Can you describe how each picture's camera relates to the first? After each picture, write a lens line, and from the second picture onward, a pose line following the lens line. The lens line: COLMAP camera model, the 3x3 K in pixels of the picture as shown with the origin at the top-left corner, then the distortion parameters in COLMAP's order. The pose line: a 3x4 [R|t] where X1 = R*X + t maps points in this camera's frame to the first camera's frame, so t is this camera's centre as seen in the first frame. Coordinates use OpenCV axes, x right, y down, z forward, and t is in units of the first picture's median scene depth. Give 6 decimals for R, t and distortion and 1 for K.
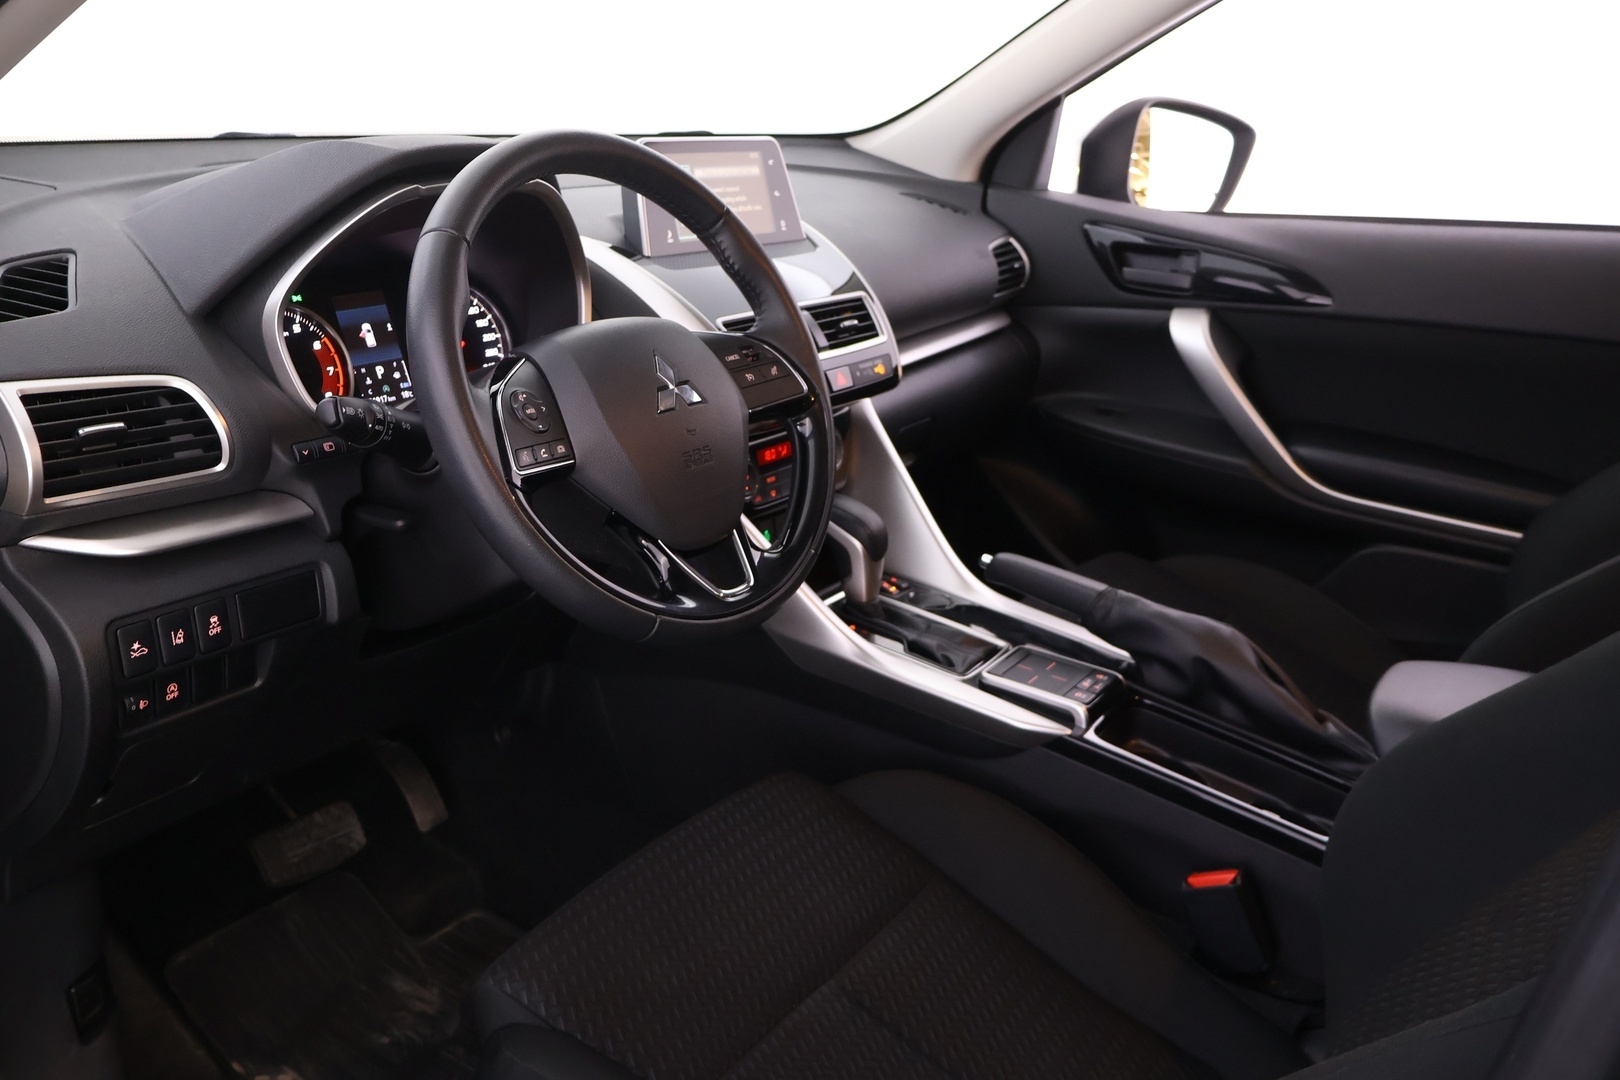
lens RADIAL K [[1426.6, 0, 810.0], [0, 1426.6, 540.0], [0, 0, 1]] dist [-0.010184, -0.004326]
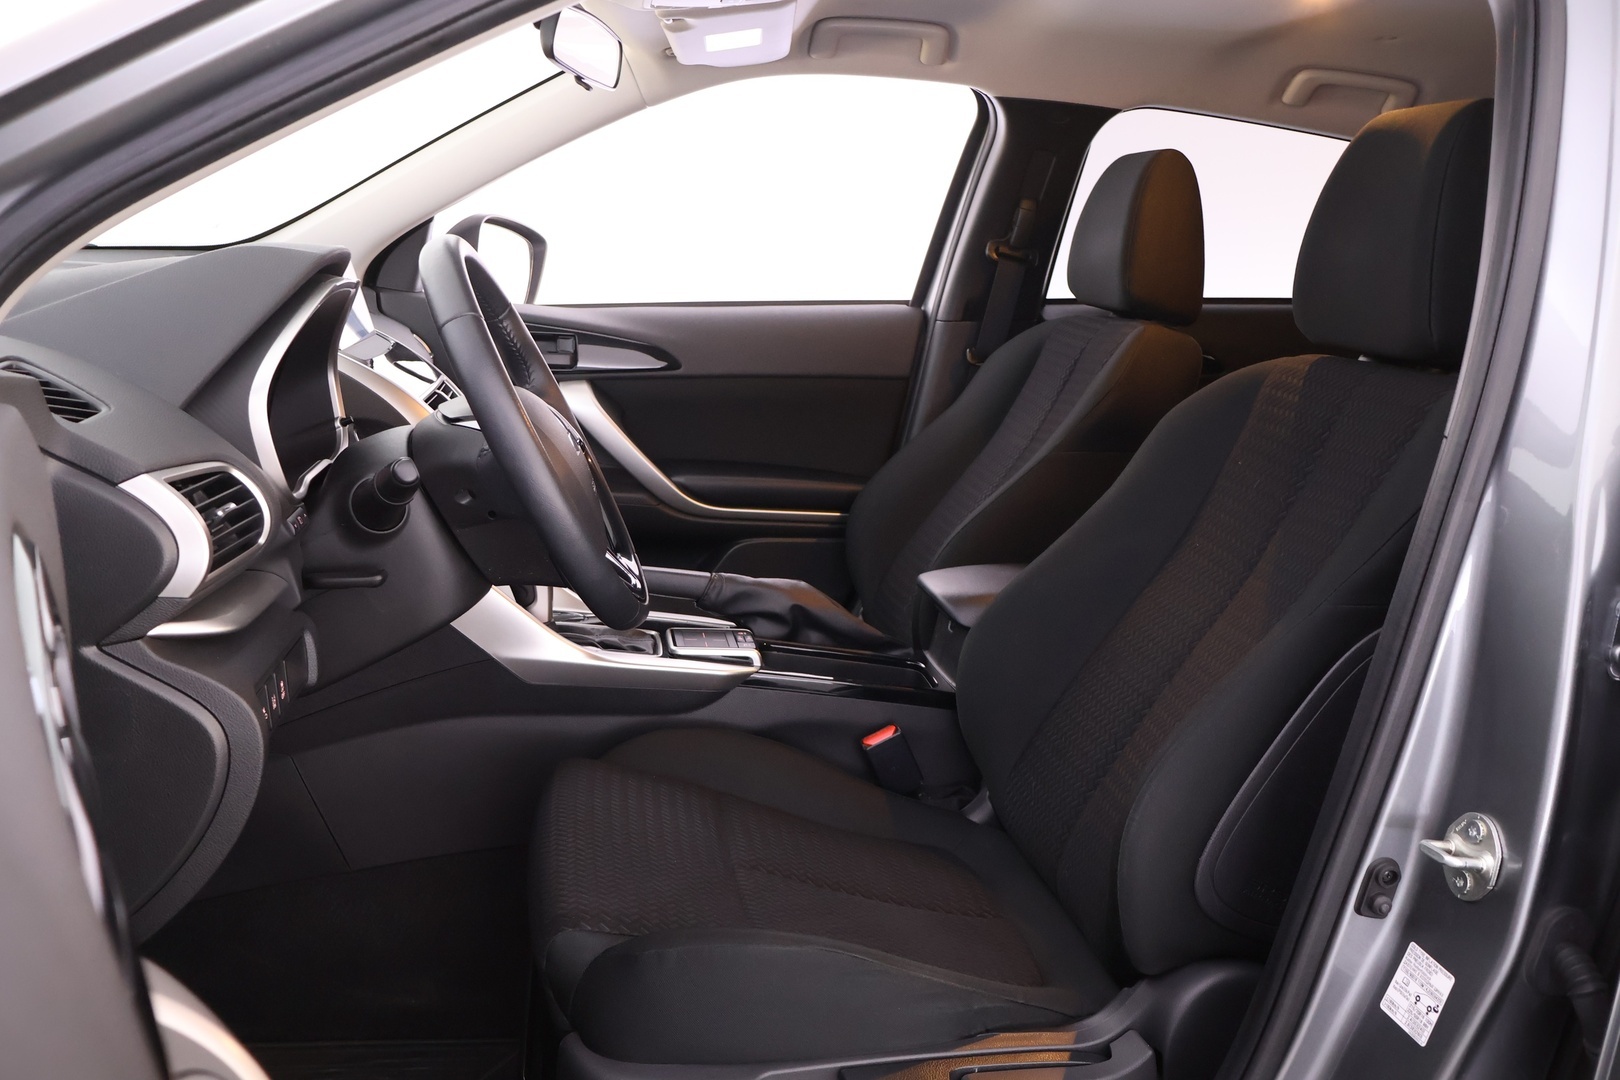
lens RADIAL K [[1426.6, 0, 810.0], [0, 1426.6, 540.0], [0, 0, 1]] dist [-0.010184, -0.004326]
pose [[0.729467, -0.149218, 0.667541, -0.633233], [0.201702, 0.979446, -0.001474, 0.024338], [-0.653601, 0.135720, 0.744571, -0.061636]]
